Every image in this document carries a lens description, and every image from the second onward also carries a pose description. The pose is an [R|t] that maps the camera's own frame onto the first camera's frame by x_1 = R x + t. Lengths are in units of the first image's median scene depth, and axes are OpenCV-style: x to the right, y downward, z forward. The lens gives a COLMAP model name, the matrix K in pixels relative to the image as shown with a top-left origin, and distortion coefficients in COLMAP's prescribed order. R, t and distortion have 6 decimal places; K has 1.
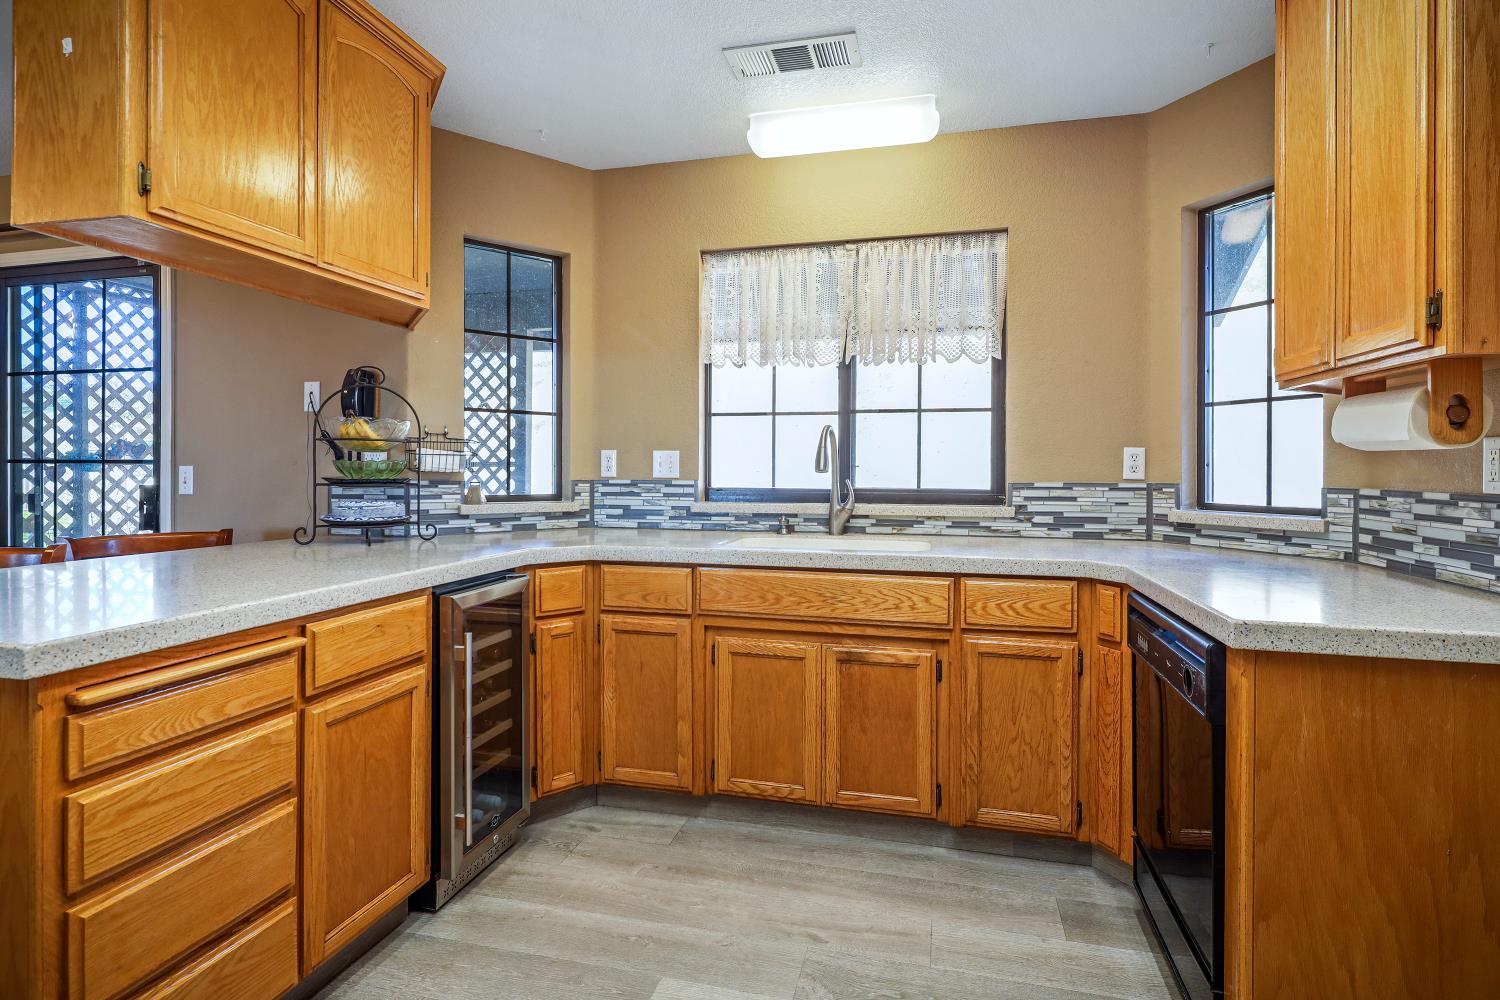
lens RADIAL K [[771.6, 0, 735.8], [0, 771.6, 473.1], [0, 0, 1]] dist [0.003476, 0.000168]
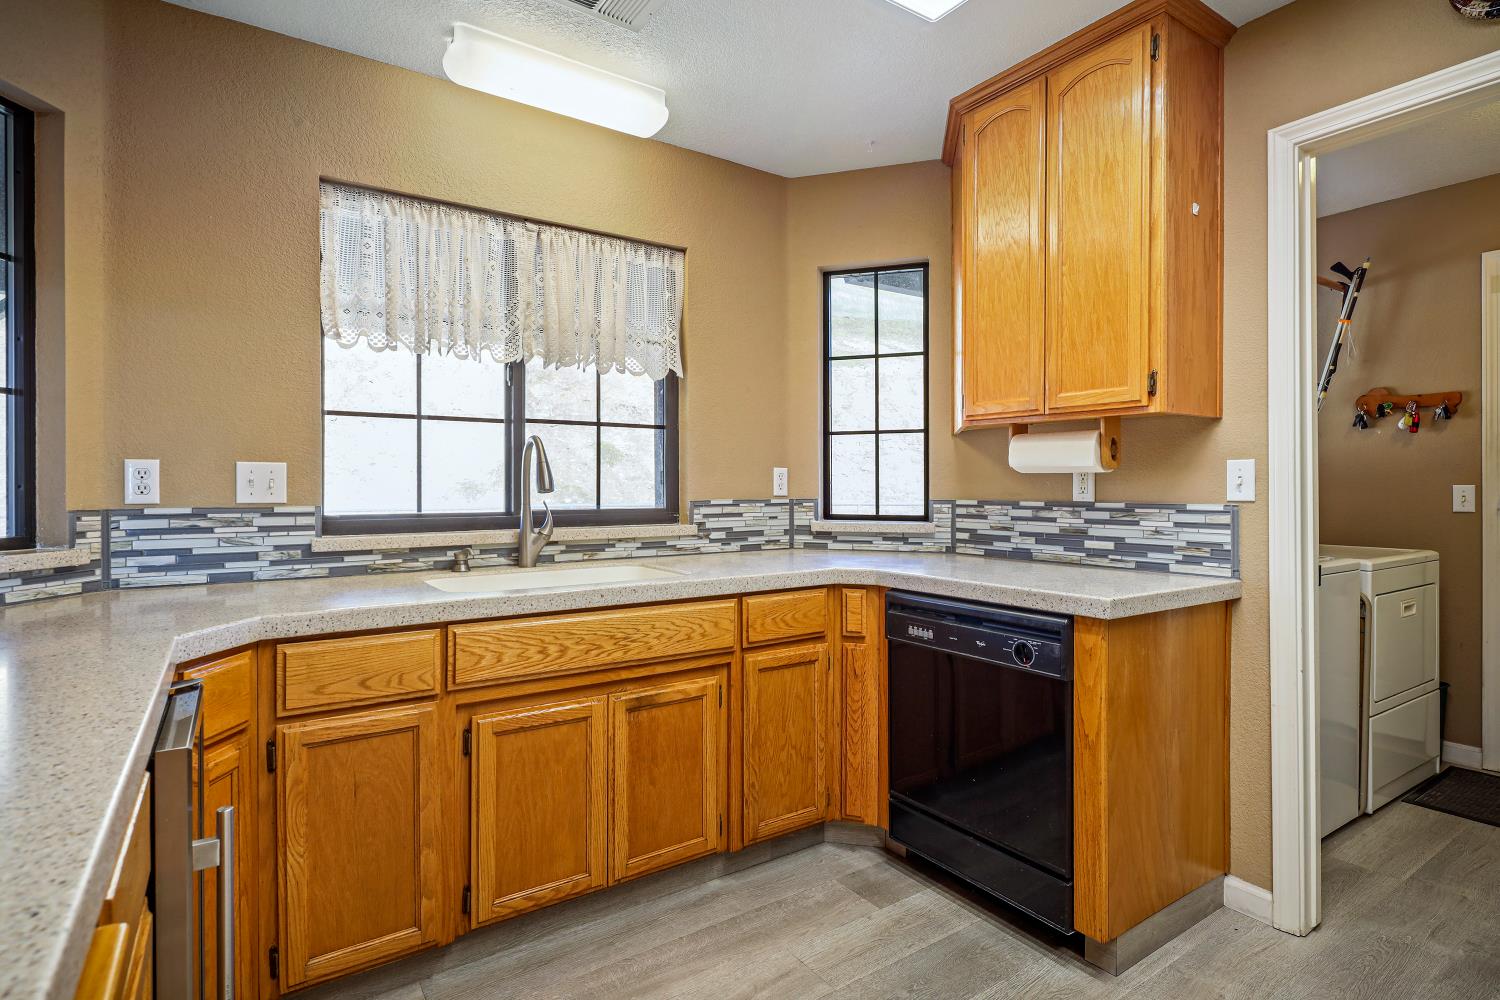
lens RADIAL K [[771.6, 0, 753.1], [0, 771.6, 490.3], [0, 0, 1]] dist [0.003476, 0.000168]
pose [[0.649832, -0.008131, 0.760034, -0.398472], [0.009021, 0.999955, 0.002984, -0.003834], [-0.760024, 0.004917, 0.649876, 0.307910]]
